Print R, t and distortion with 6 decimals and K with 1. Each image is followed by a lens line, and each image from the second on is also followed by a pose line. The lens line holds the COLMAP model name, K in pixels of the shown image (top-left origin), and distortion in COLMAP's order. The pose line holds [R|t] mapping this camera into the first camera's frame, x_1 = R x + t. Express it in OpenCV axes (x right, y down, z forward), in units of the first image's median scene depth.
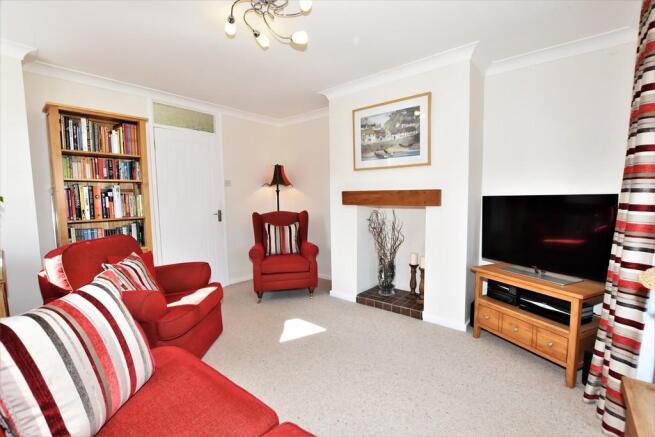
lens RADIAL K [[288.9, 0, 328.2], [0, 288.9, 222.4], [0, 0, 1]] dist [-0.016525, -0.000013]
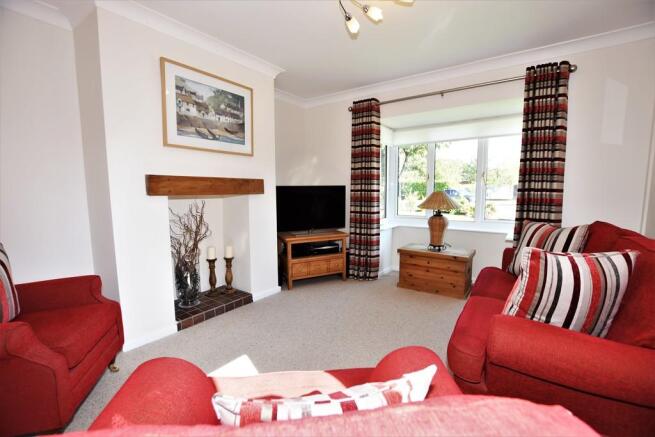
lens RADIAL K [[288.9, 0, 328.1], [0, 288.9, 216.7], [0, 0, 1]] dist [-0.016525, -0.000013]
pose [[-0.065190, -0.086078, 0.994153, -0.698888], [0.086744, 0.992012, 0.091581, -0.044079], [-0.994095, 0.092207, -0.057202, 0.733519]]
